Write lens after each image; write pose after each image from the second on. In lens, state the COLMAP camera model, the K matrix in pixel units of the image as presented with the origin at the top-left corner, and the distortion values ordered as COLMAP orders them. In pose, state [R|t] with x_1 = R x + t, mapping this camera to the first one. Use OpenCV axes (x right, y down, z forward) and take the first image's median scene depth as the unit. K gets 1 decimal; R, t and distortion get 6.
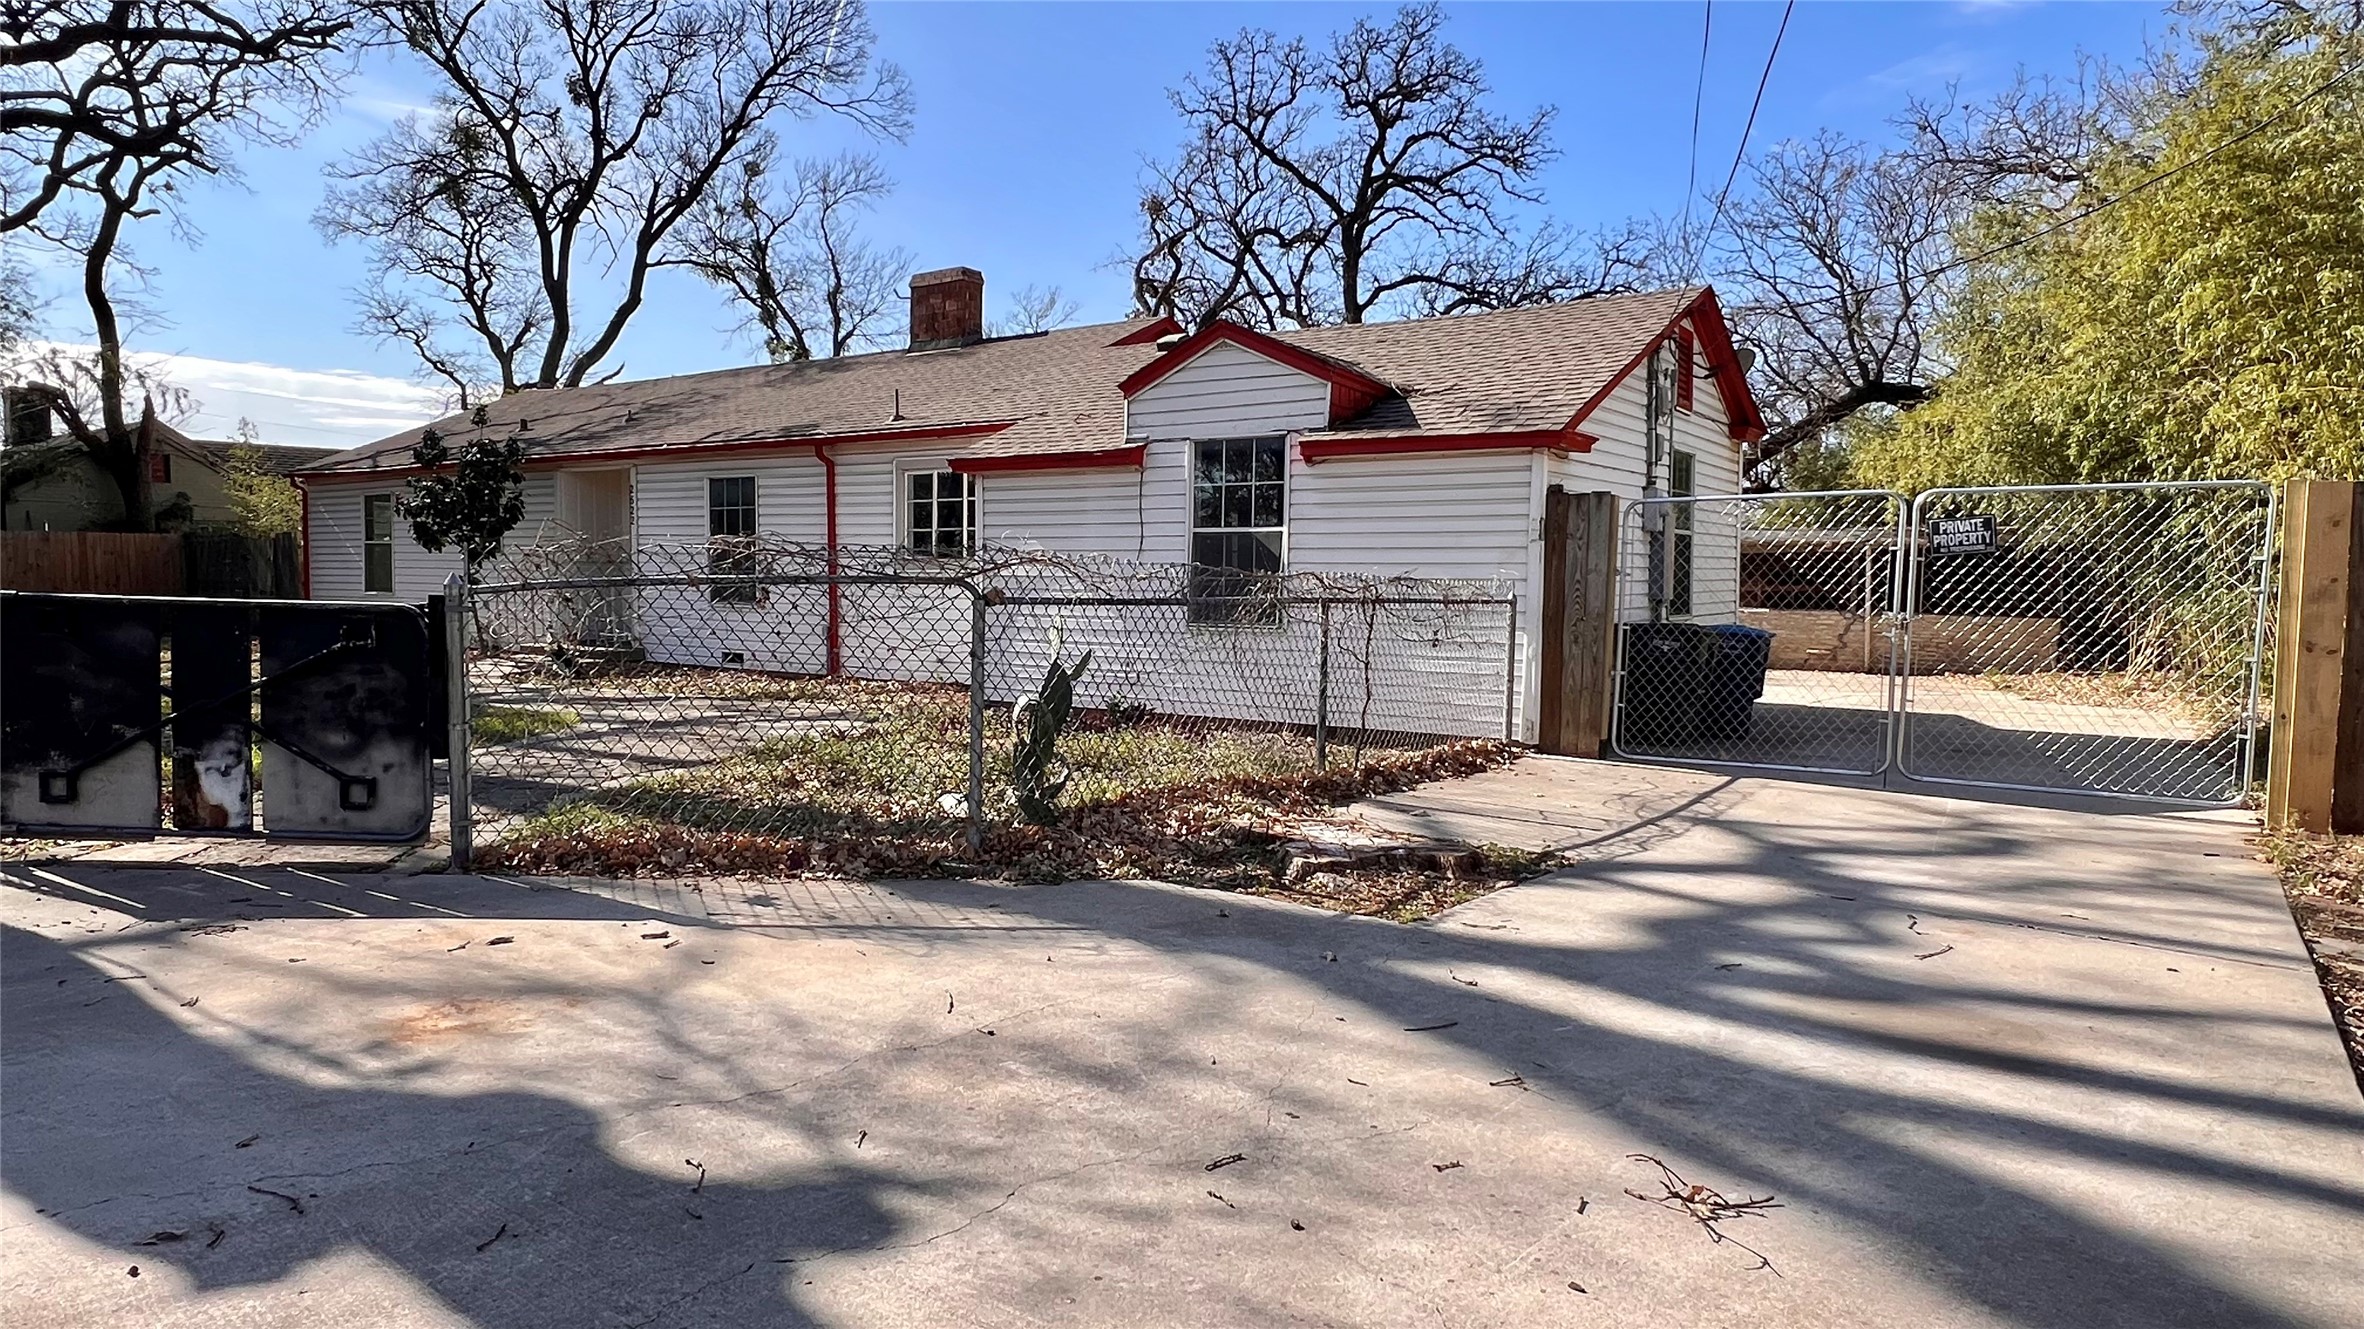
lens RADIAL K [[1411.8, 0, 1180.3], [0, 1411.8, 667.7], [0, 0, 1]] dist [-0.000374, -0.000426]
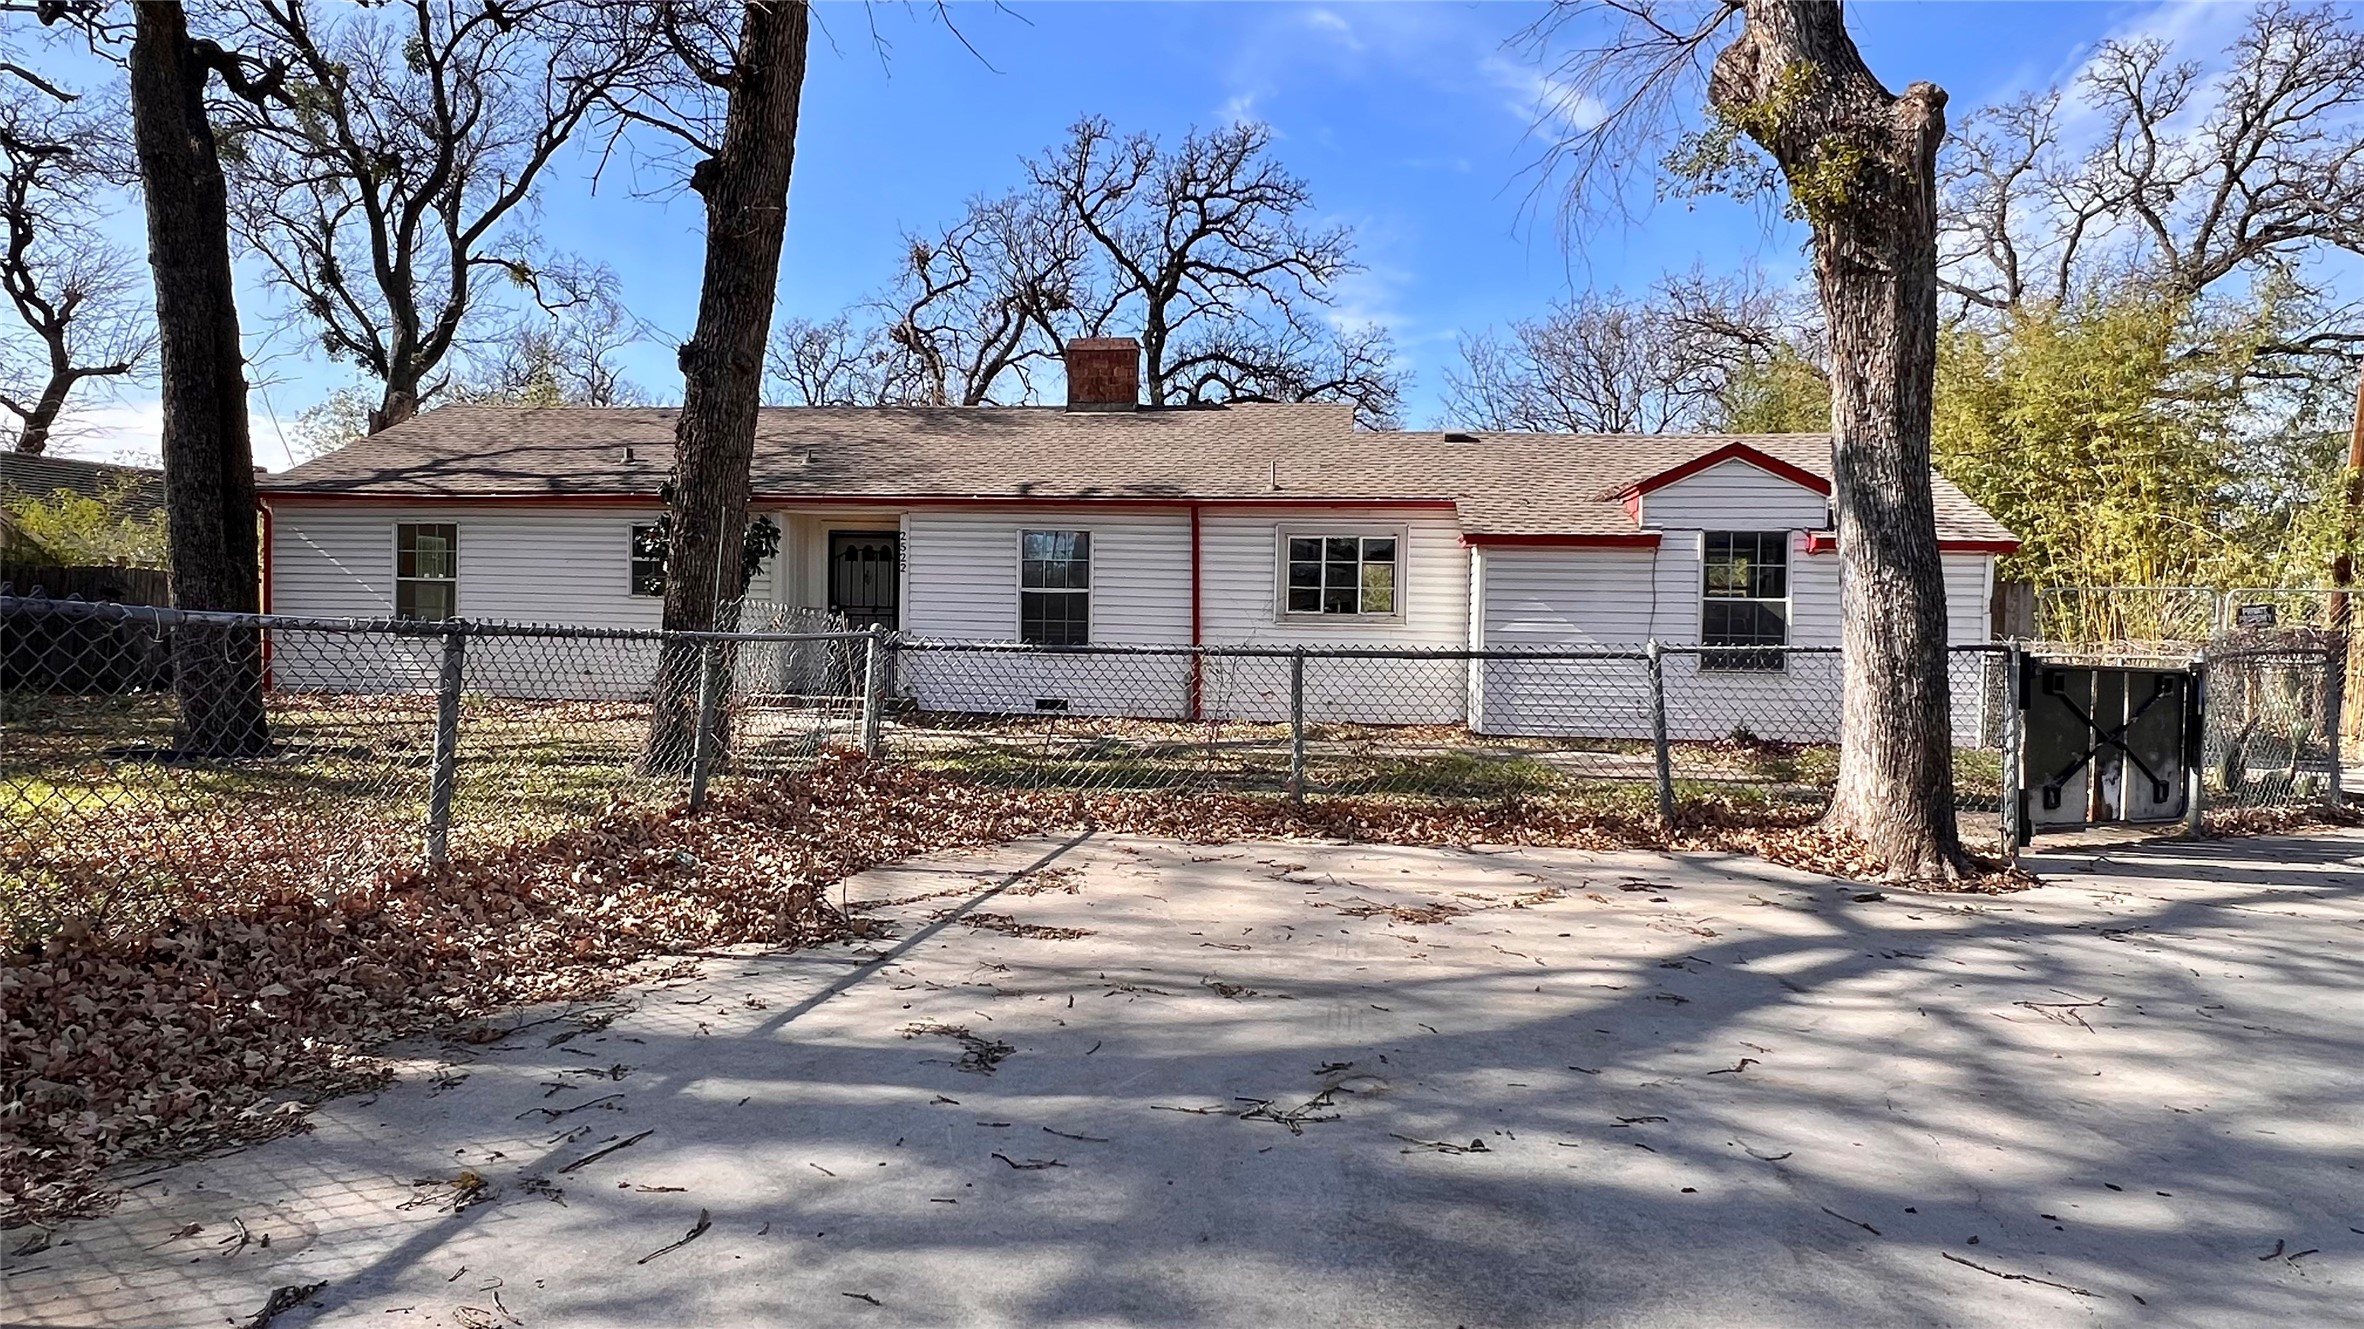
lens RADIAL K [[1411.8, 0, 1177.0], [0, 1411.8, 666.0], [0, 0, 1]] dist [-0.000374, -0.000426]
pose [[0.886973, -0.008574, 0.461741, -0.801714], [0.020454, 0.999576, -0.020730, -0.013490], [-0.461367, 0.027831, 0.886773, 0.046074]]
